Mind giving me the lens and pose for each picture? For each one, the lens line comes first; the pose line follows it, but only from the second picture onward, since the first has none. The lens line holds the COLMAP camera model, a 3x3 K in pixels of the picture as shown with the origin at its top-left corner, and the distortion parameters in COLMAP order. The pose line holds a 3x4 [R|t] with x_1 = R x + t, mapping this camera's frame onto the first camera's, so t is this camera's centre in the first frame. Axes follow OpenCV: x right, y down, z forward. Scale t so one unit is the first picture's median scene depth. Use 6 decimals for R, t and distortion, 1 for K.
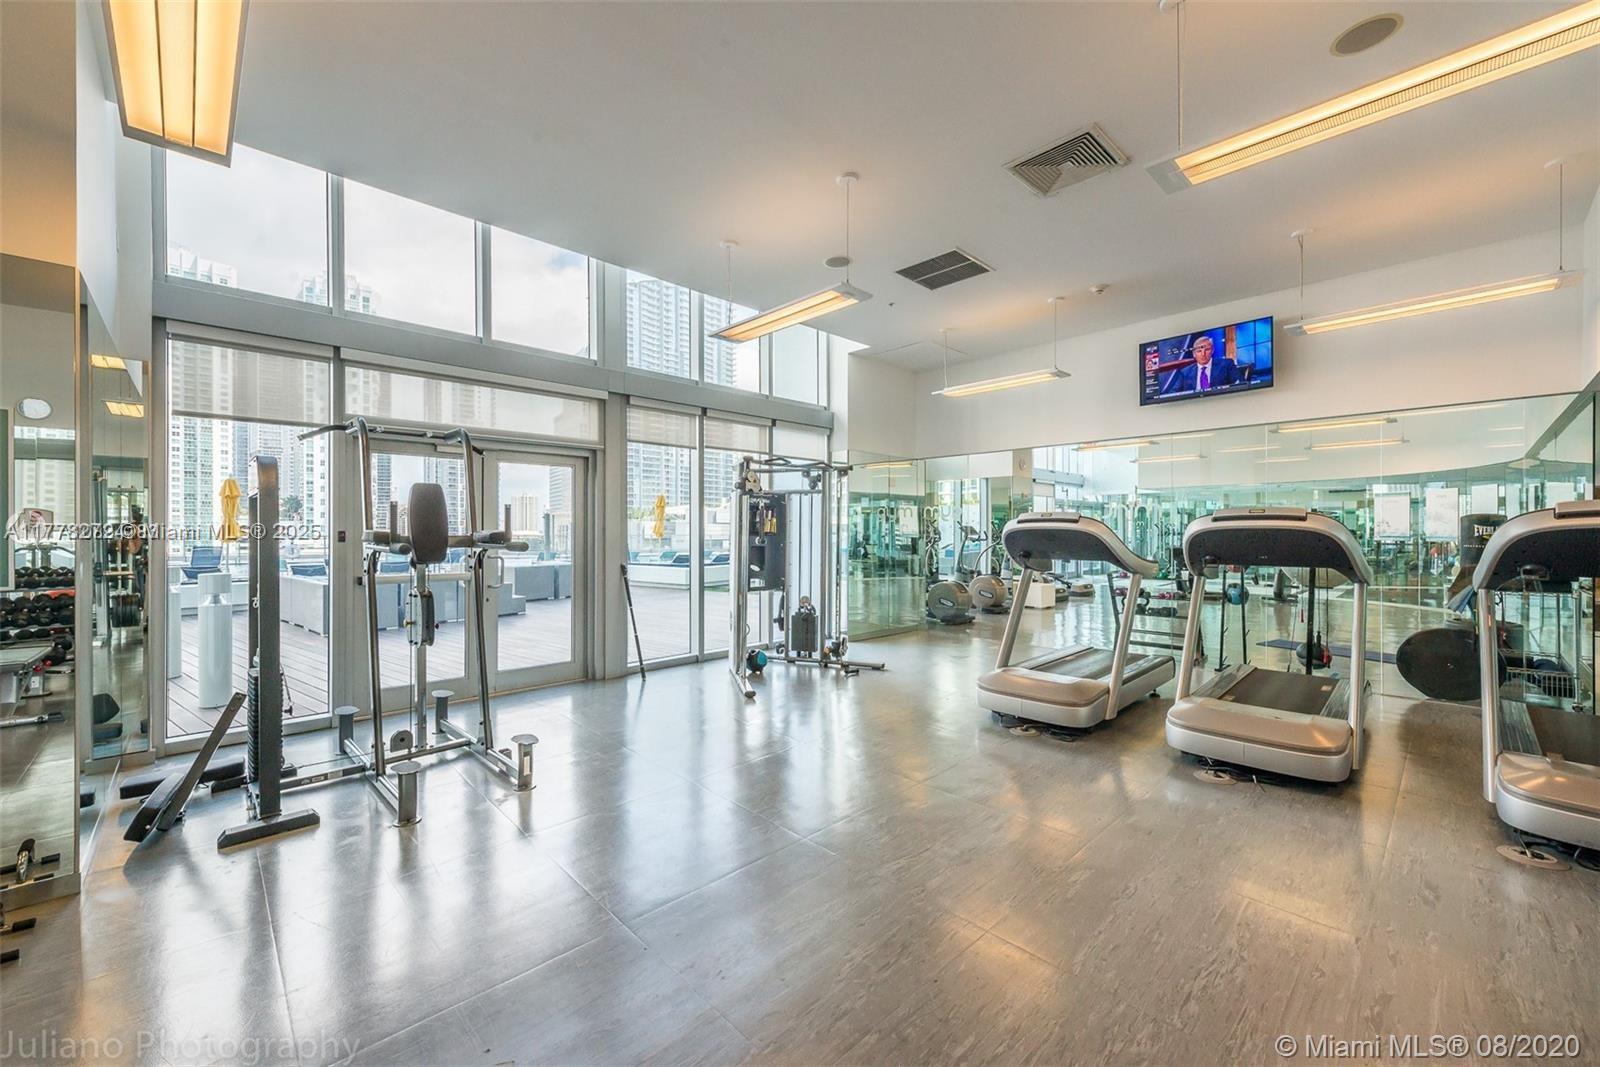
lens RADIAL K [[634.1, 0, 804.2], [0, 634.1, 519.3], [0, 0, 1]] dist [0.000604, 0.000022]
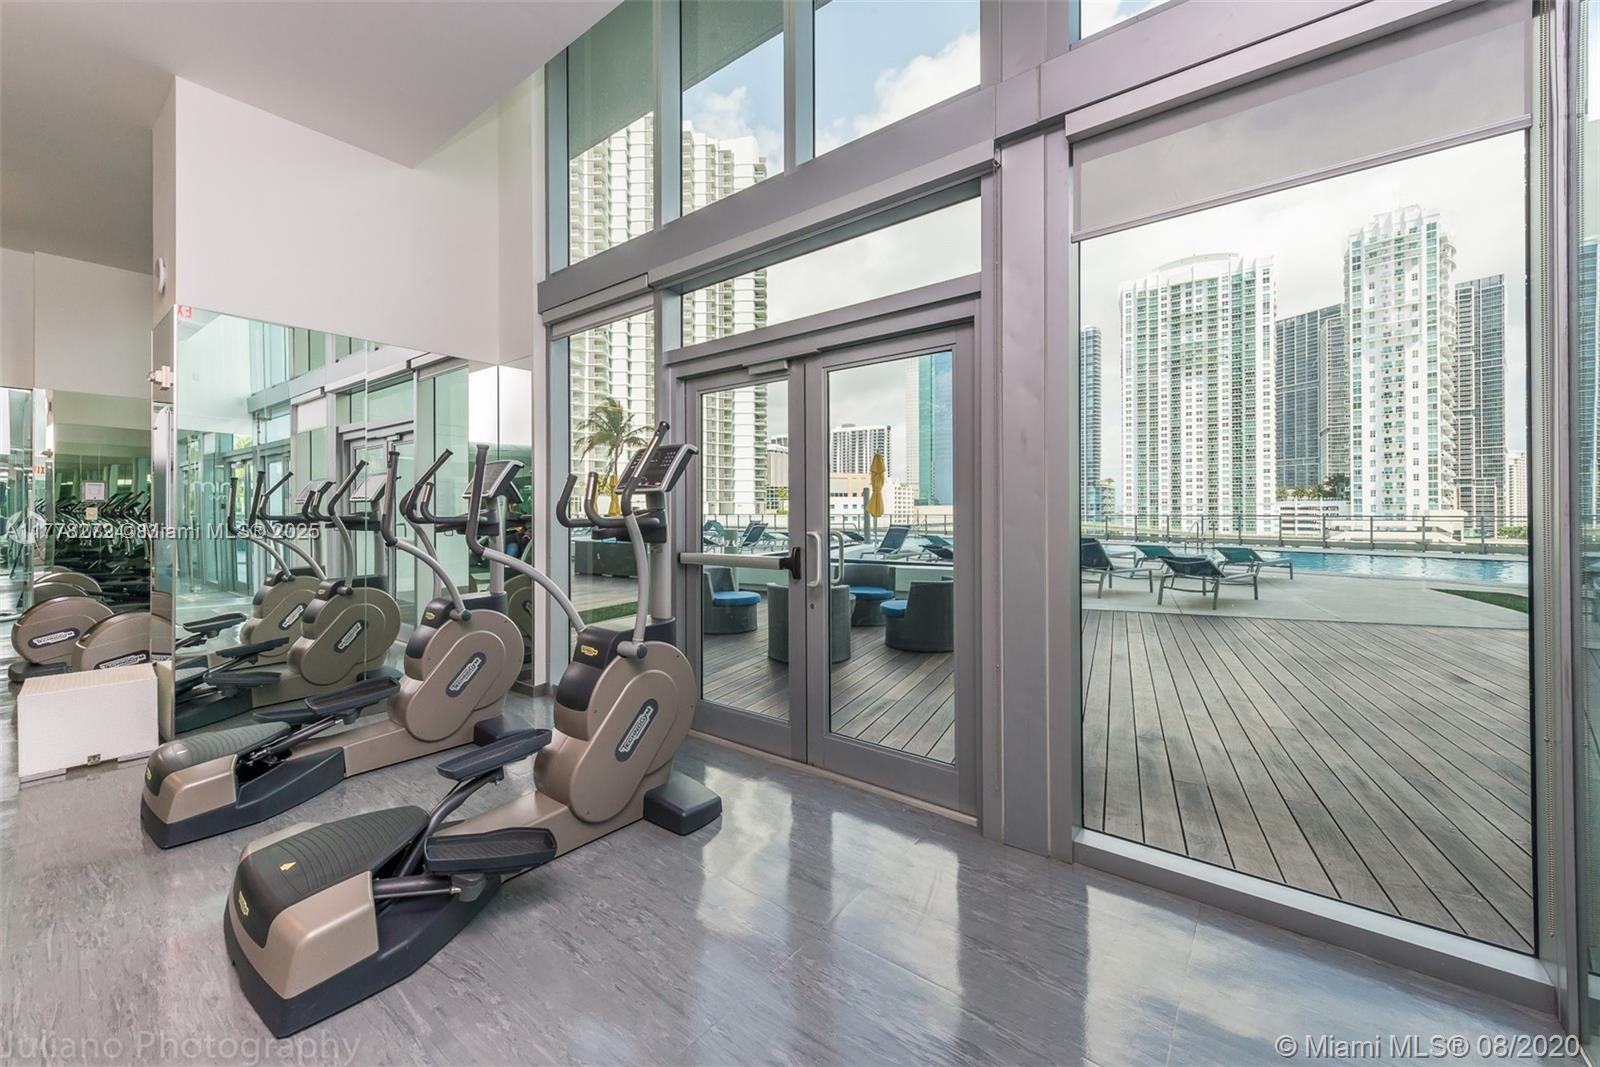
lens RADIAL K [[634.1, 0, 804.2], [0, 634.1, 519.3], [0, 0, 1]] dist [0.000604, 0.000022]
pose [[0.139122, 0.003940, -0.990267, 0.008352], [0.025472, 0.999647, 0.007556, 0.004040], [0.989948, -0.026275, 0.138973, 0.110185]]
